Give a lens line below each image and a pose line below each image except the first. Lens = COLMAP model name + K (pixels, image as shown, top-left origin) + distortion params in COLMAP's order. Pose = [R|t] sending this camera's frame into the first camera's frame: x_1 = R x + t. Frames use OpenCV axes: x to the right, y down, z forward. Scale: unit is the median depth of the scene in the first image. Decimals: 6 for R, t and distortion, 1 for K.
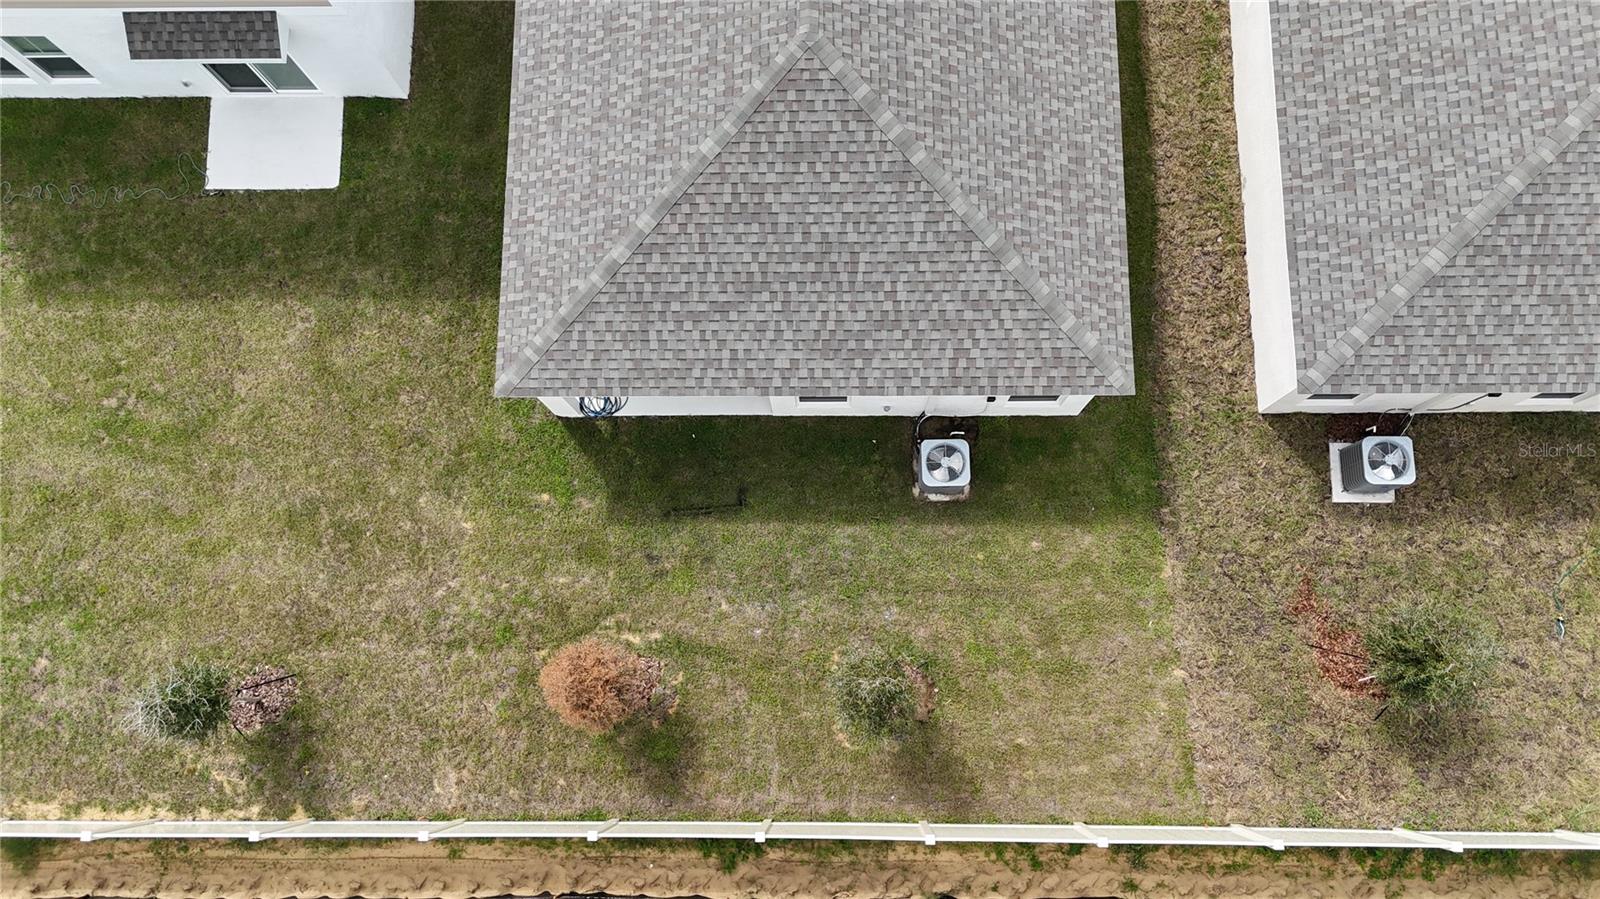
lens RADIAL K [[1172.4, 0, 804.6], [0, 1172.4, 437.7], [0, 0, 1]] dist [0.075098, -0.068646]
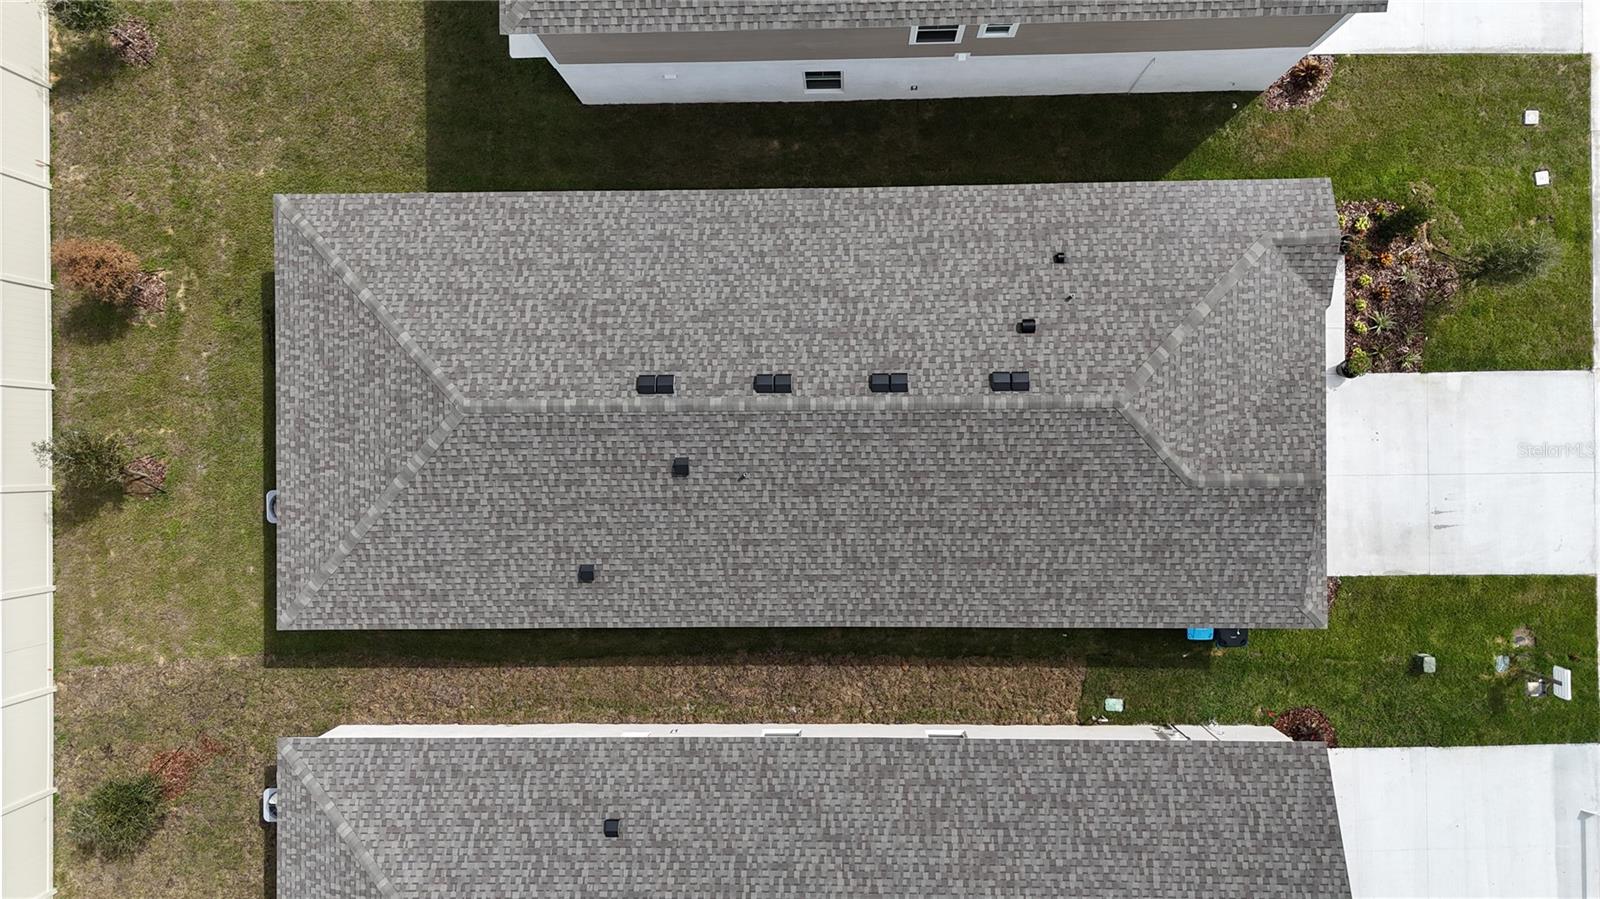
lens RADIAL K [[1167.3, 0, 802.4], [0, 1167.3, 447.8], [0, 0, 1]] dist [0.063694, -0.055343]
pose [[0.012208, 0.999620, 0.024725, 0.022465], [-0.971127, 0.005961, 0.238488, -1.033766], [0.238250, -0.026923, 0.970831, -0.276092]]
